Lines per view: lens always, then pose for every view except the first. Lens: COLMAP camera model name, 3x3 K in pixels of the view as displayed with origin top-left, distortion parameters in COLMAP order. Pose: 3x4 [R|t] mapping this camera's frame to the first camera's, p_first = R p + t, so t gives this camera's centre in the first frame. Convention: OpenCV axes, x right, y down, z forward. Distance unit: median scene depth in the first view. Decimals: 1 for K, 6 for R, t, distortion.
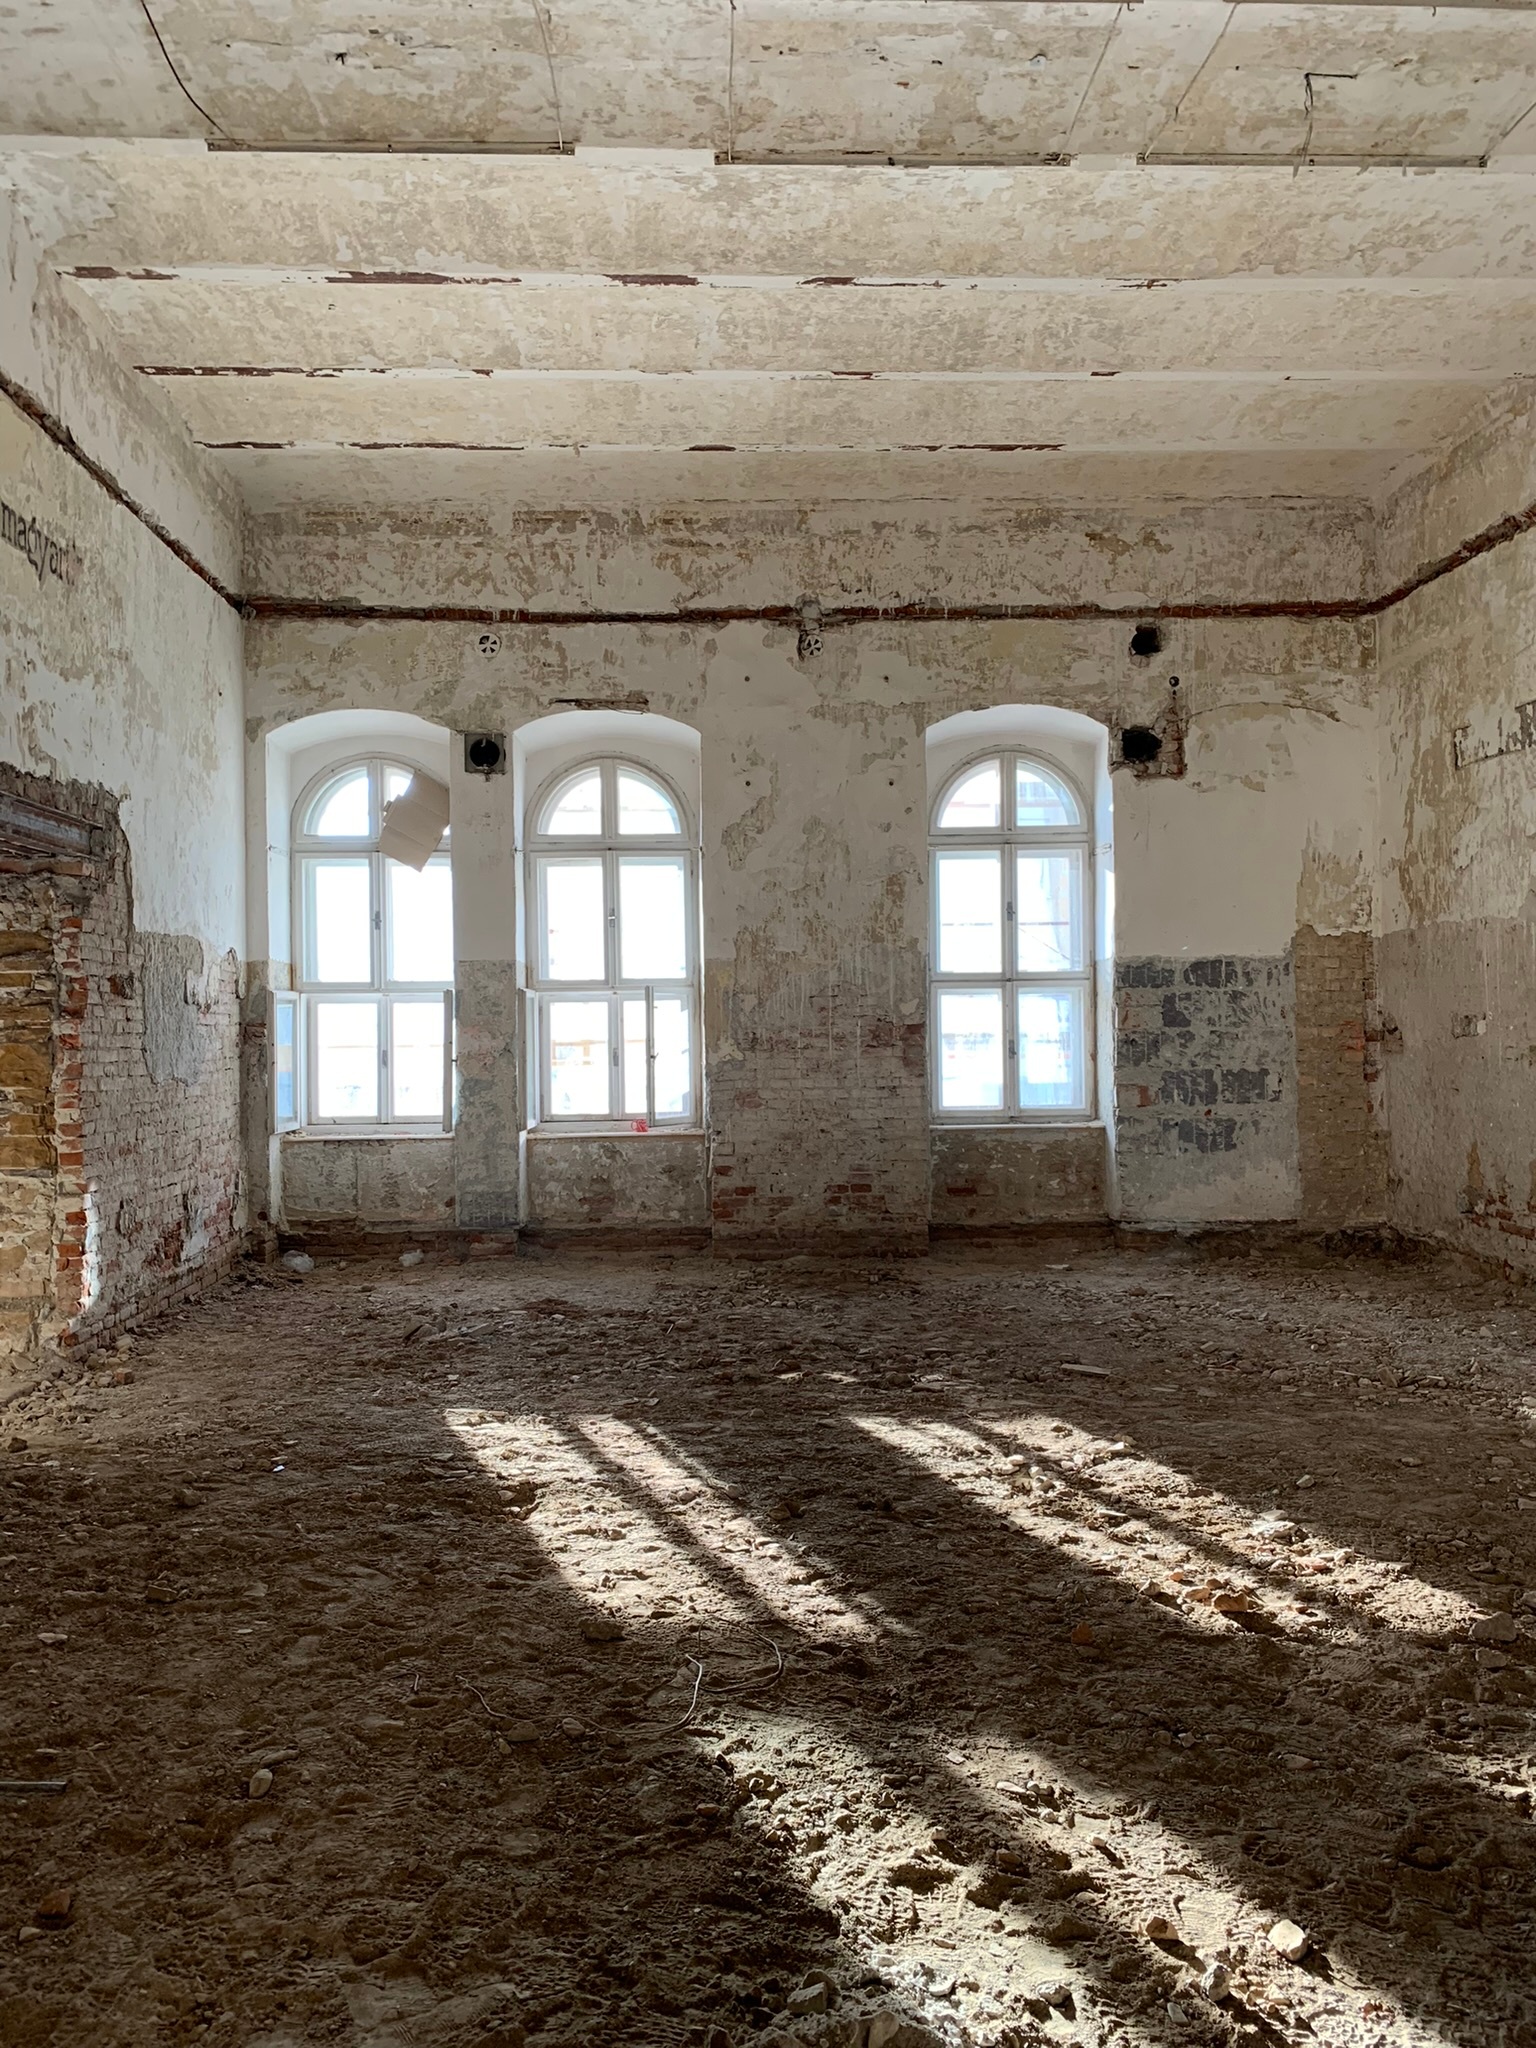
lens RADIAL K [[1567.7, 0, 768.0], [0, 1567.7, 1024.0], [0, 0, 1]] dist [0.030947, -0.031098]
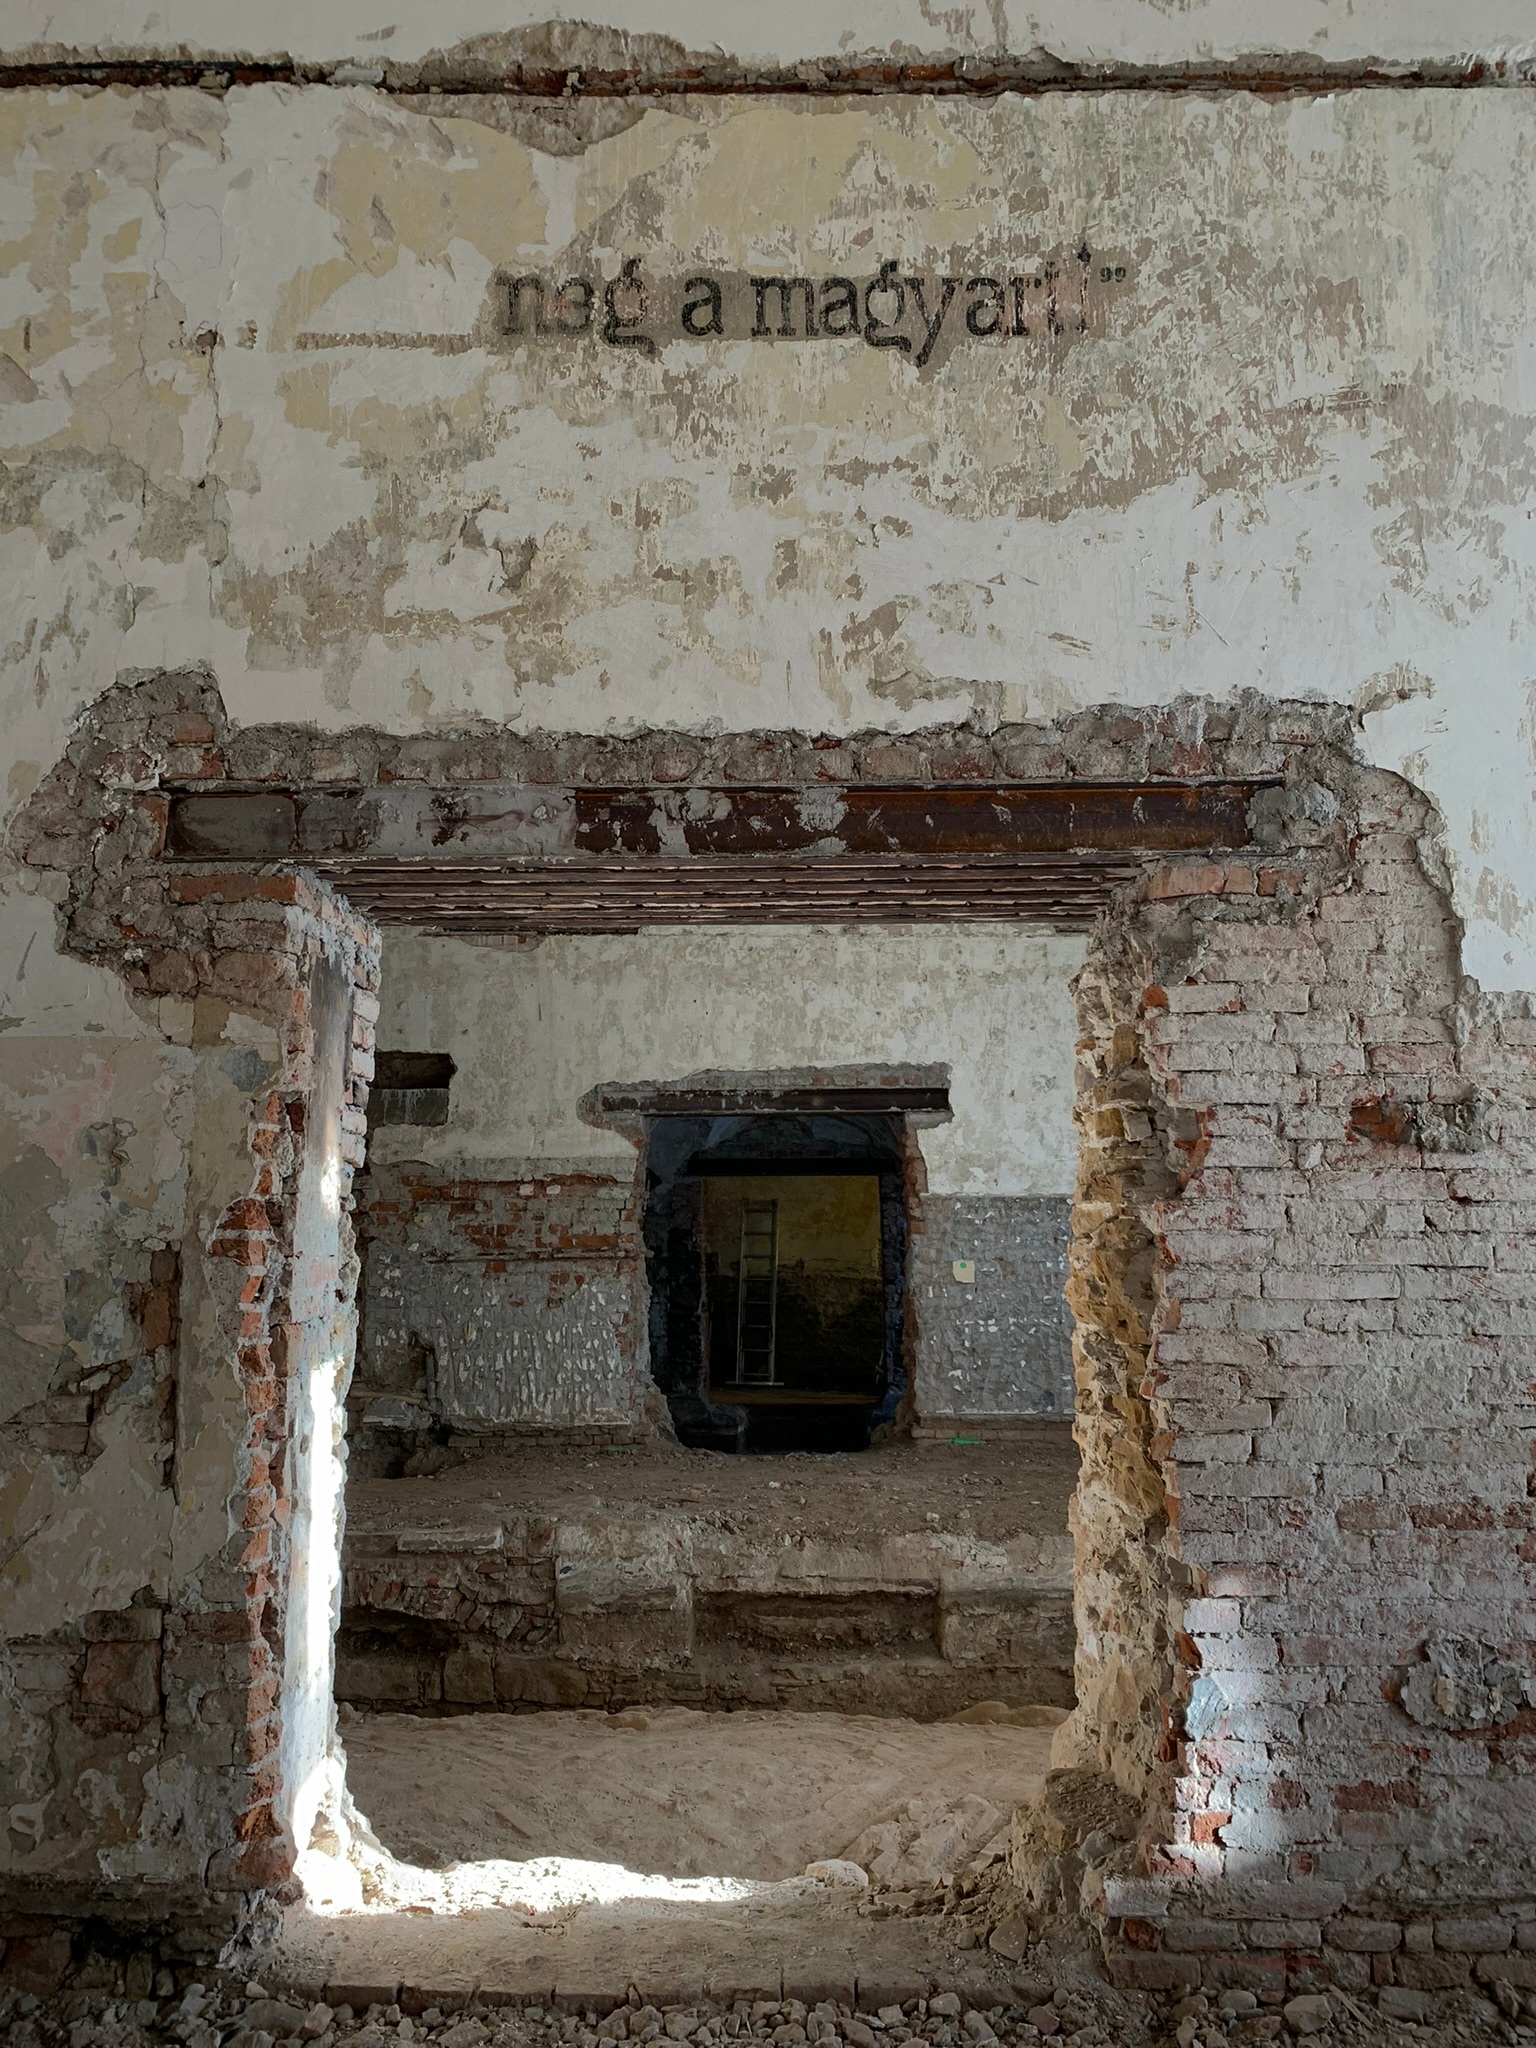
lens RADIAL K [[1567.7, 0, 768.0], [0, 1567.7, 1024.0], [0, 0, 1]] dist [0.030947, -0.031098]
pose [[-0.063817, -0.119597, -0.990769, 0.025029], [0.006206, 0.992726, -0.120233, -0.000048], [0.997942, -0.013822, -0.062611, 0.668830]]
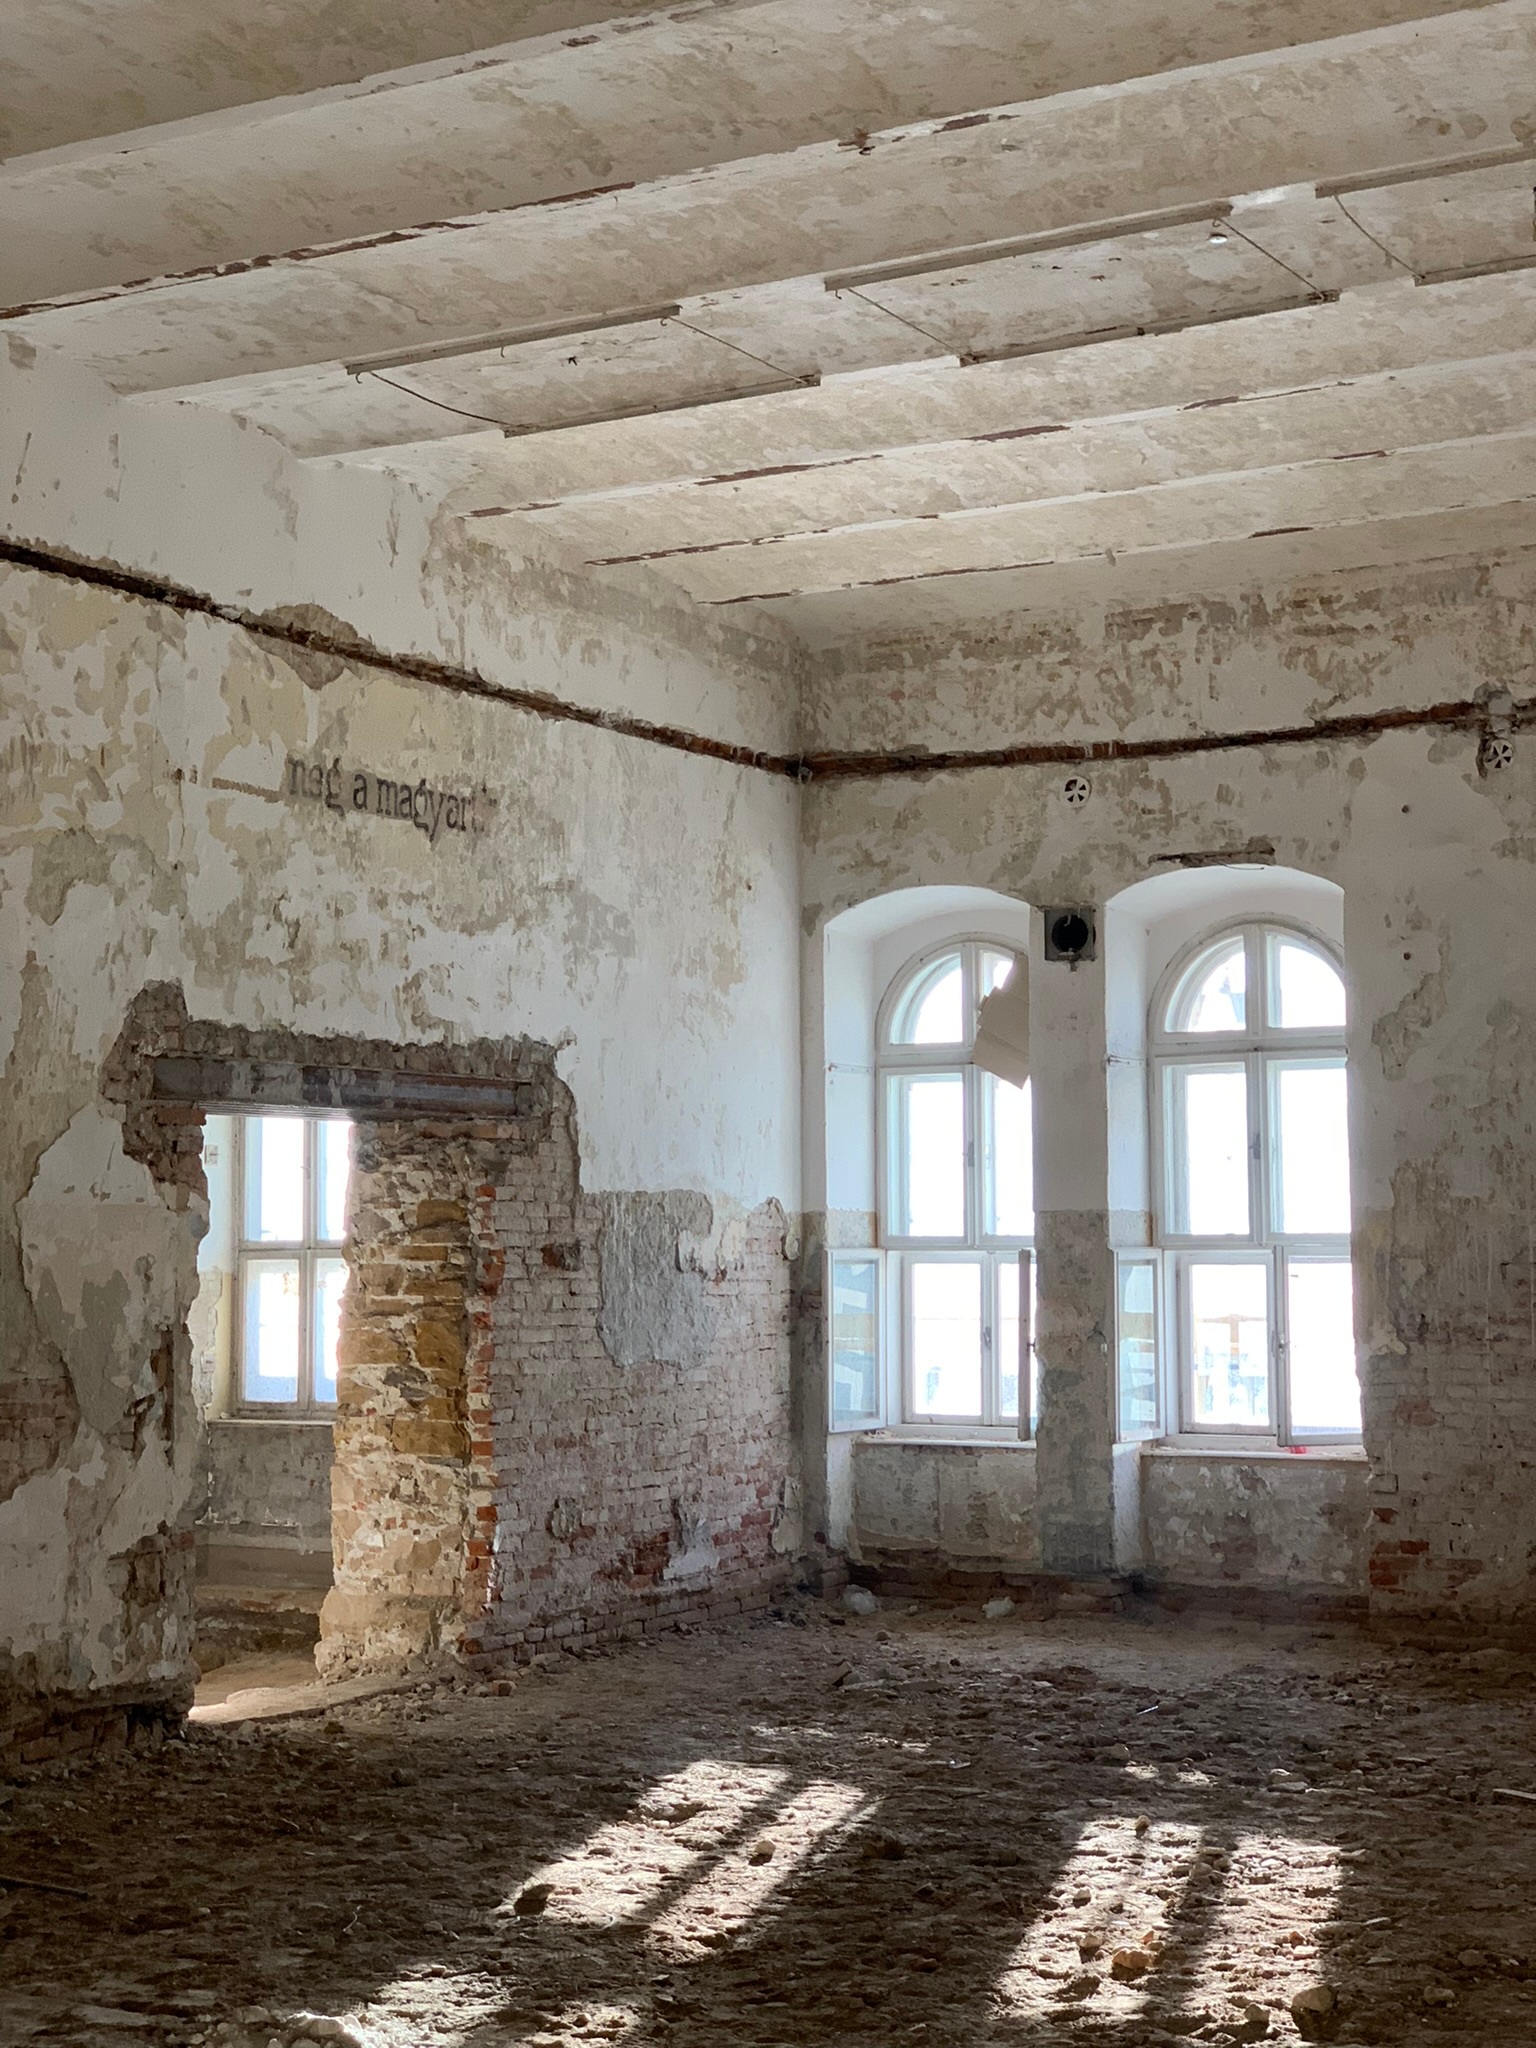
lens RADIAL K [[3090.4, 0, 768.0], [0, 3090.4, 1024.0], [0, 0, 1]] dist [-0.173313, 2.784332]
pose [[0.839973, -0.031591, -0.541708, 0.497262], [-0.004673, 0.997846, -0.065438, -0.032543], [0.542608, 0.057497, 0.838016, -0.314572]]
